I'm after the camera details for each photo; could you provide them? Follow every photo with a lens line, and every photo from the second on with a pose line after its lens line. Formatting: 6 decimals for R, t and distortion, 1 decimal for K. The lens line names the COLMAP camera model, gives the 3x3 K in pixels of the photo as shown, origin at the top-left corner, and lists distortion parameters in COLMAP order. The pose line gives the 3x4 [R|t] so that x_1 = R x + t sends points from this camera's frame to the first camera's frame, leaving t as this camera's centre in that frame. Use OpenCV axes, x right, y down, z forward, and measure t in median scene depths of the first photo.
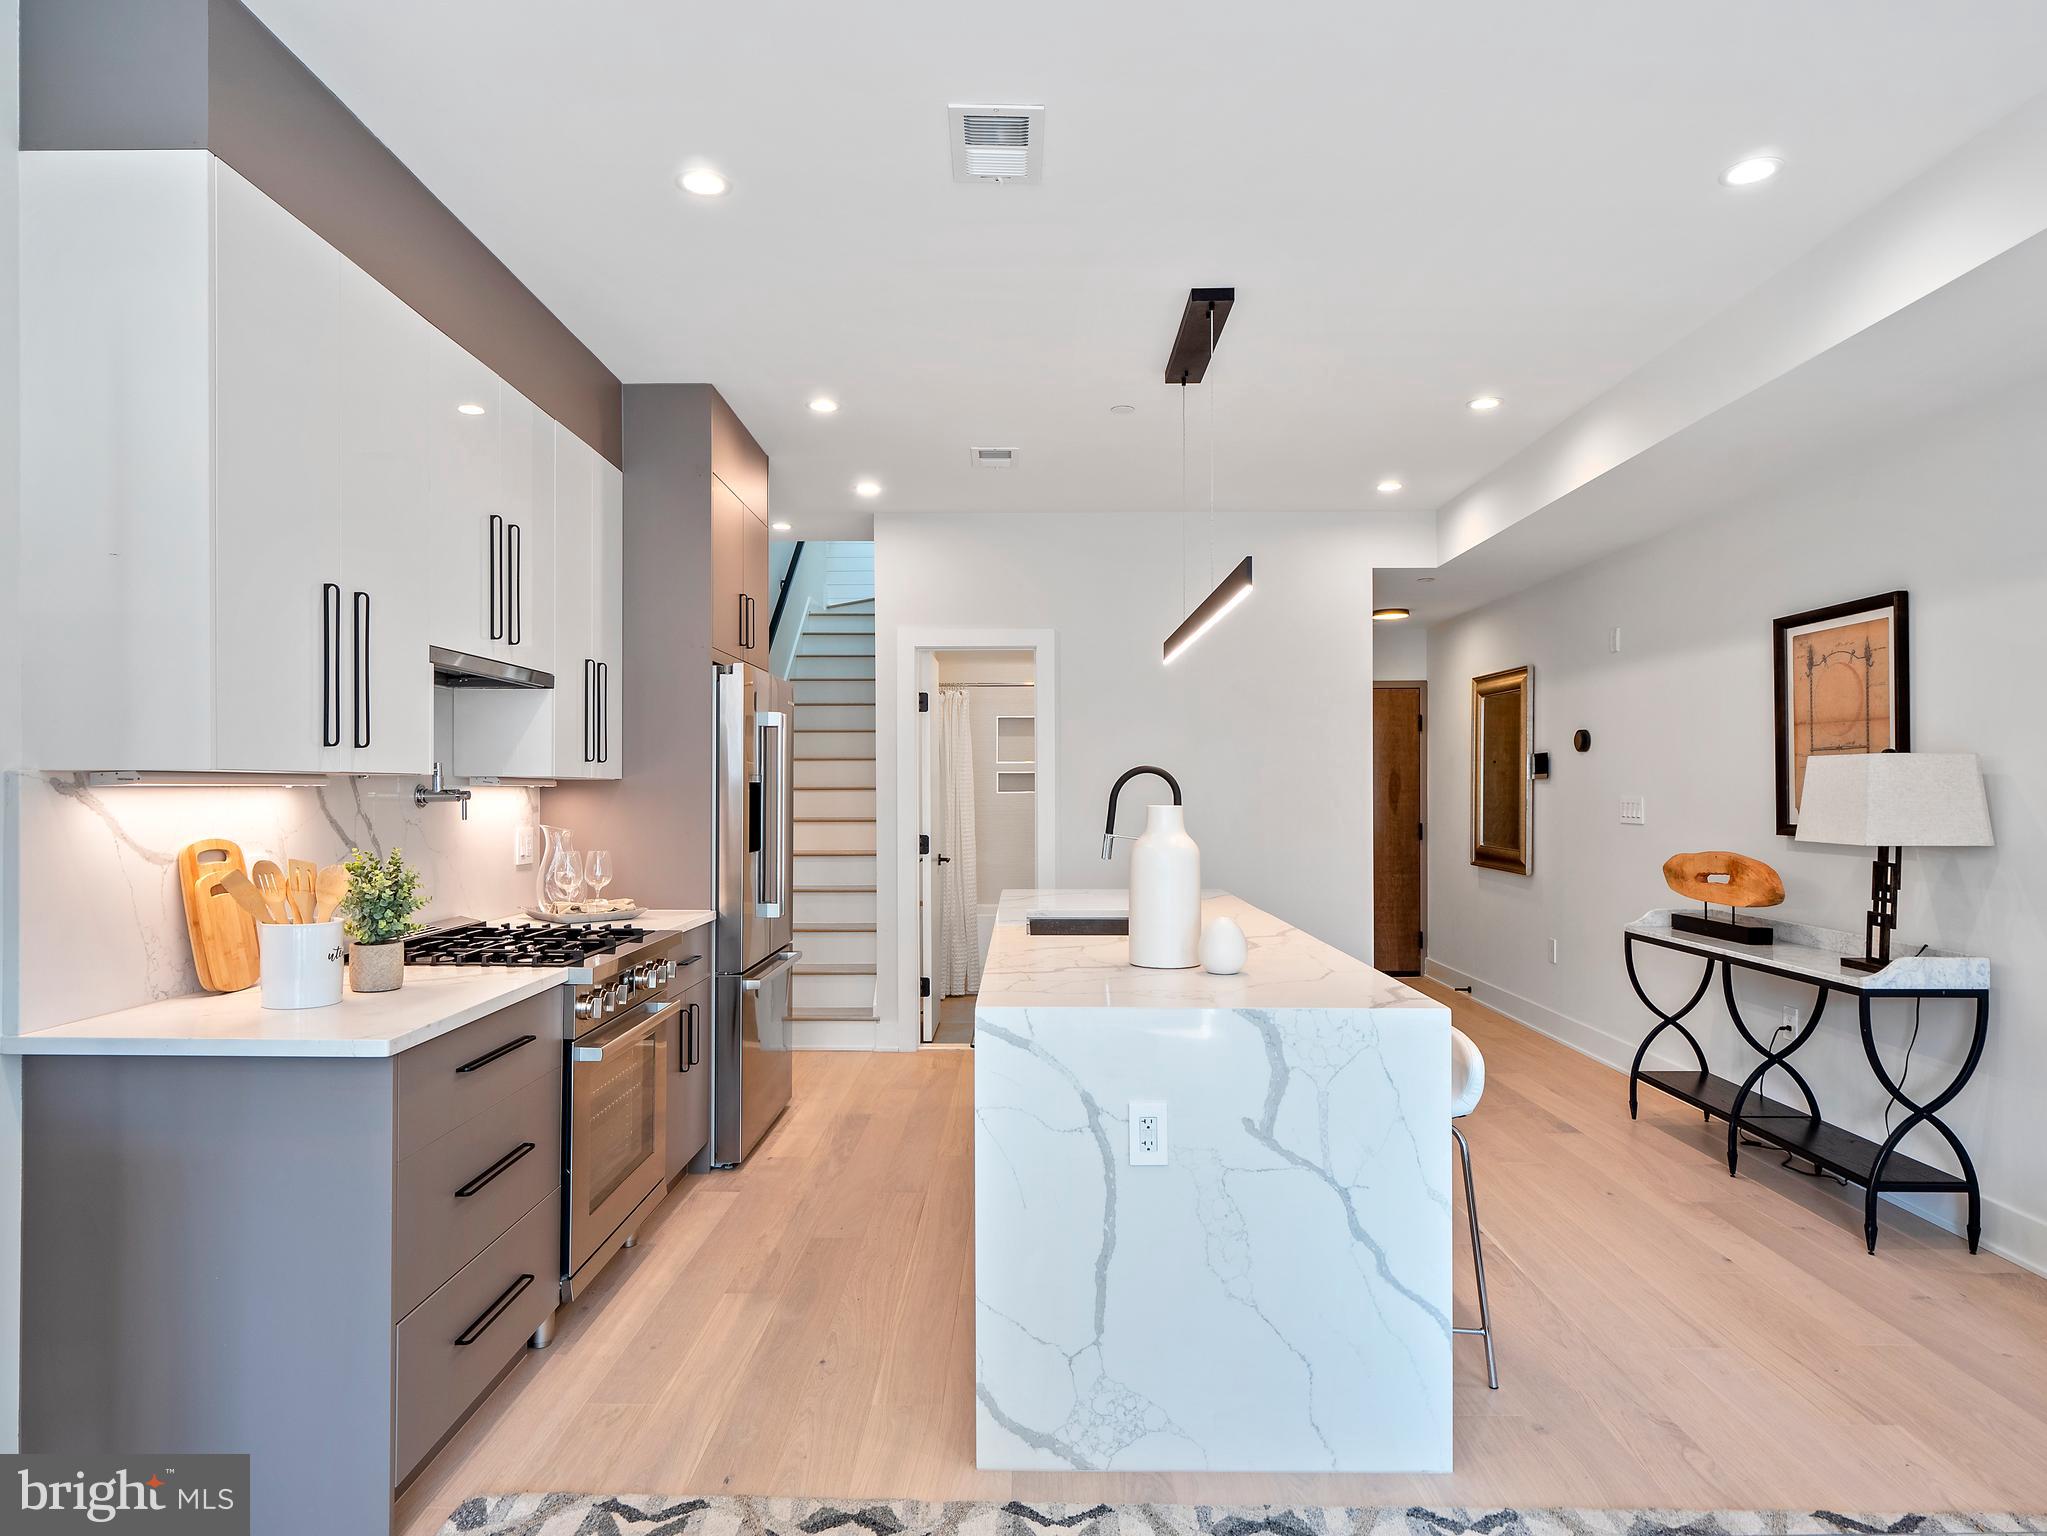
lens RADIAL K [[1229.4, 0, 1020.5], [0, 1229.4, 779.8], [0, 0, 1]] dist [-0.001391, 0.001900]
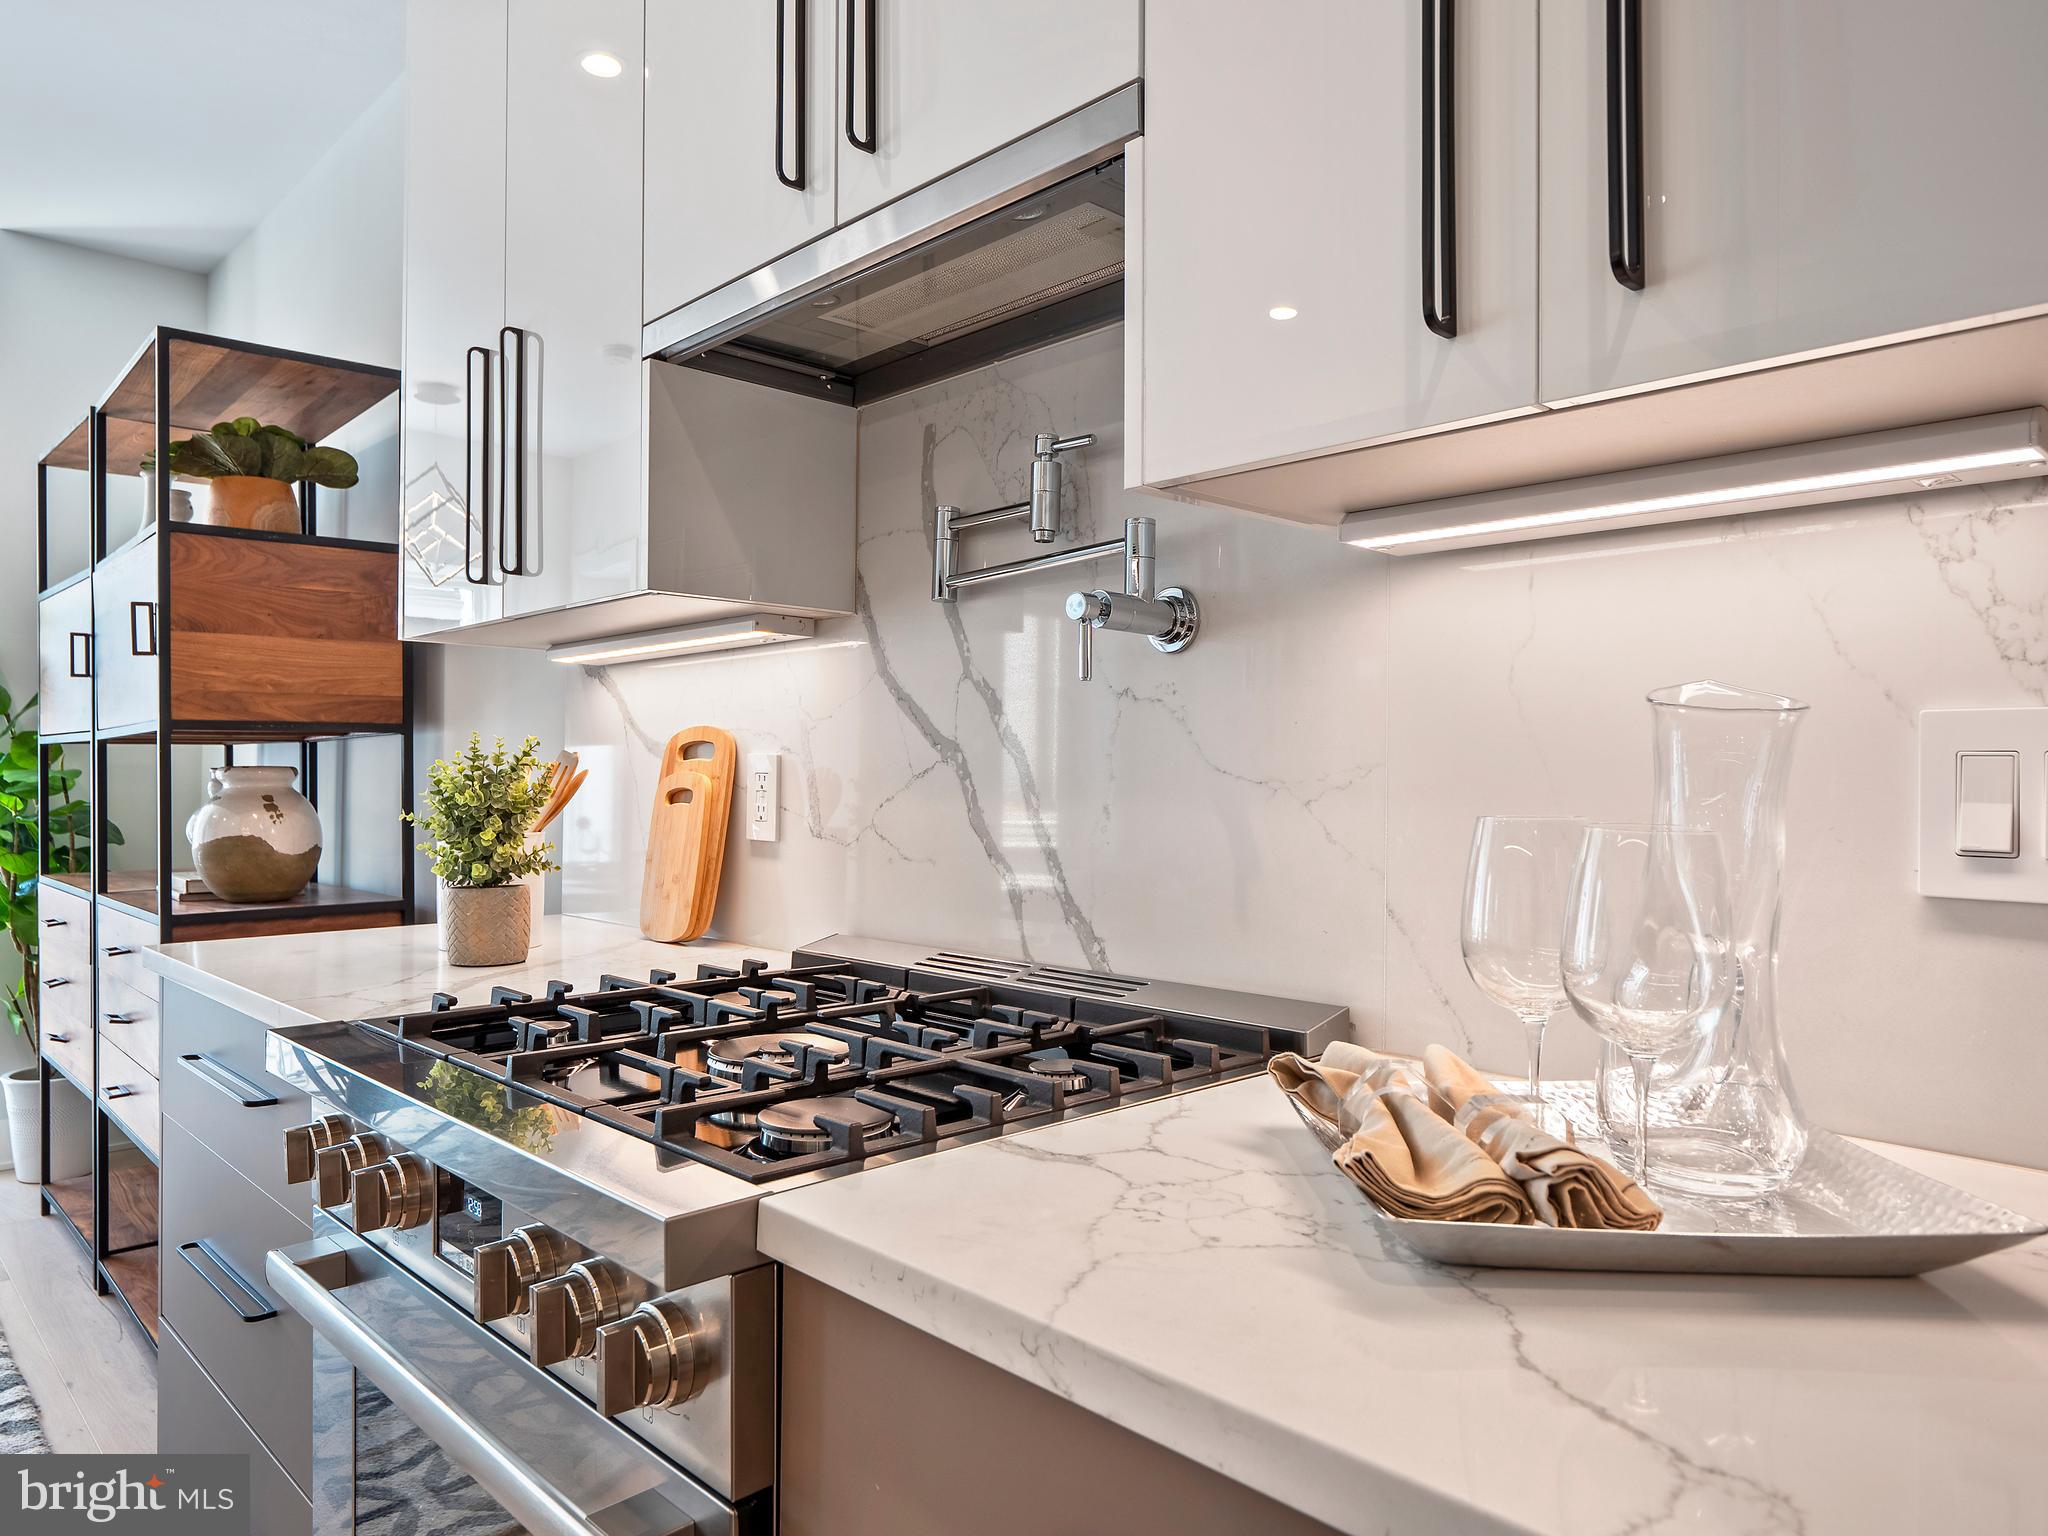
lens RADIAL K [[1348.8, 0, 1024.0], [0, 1348.8, 768.0], [0, 0, 1]] dist [-0.000865, 0.001163]
pose [[-0.717505, -0.010209, -0.696479, -0.132855], [-0.000861, 0.999905, -0.013770, 0.044211], [0.696553, -0.009280, -0.717445, 0.900679]]
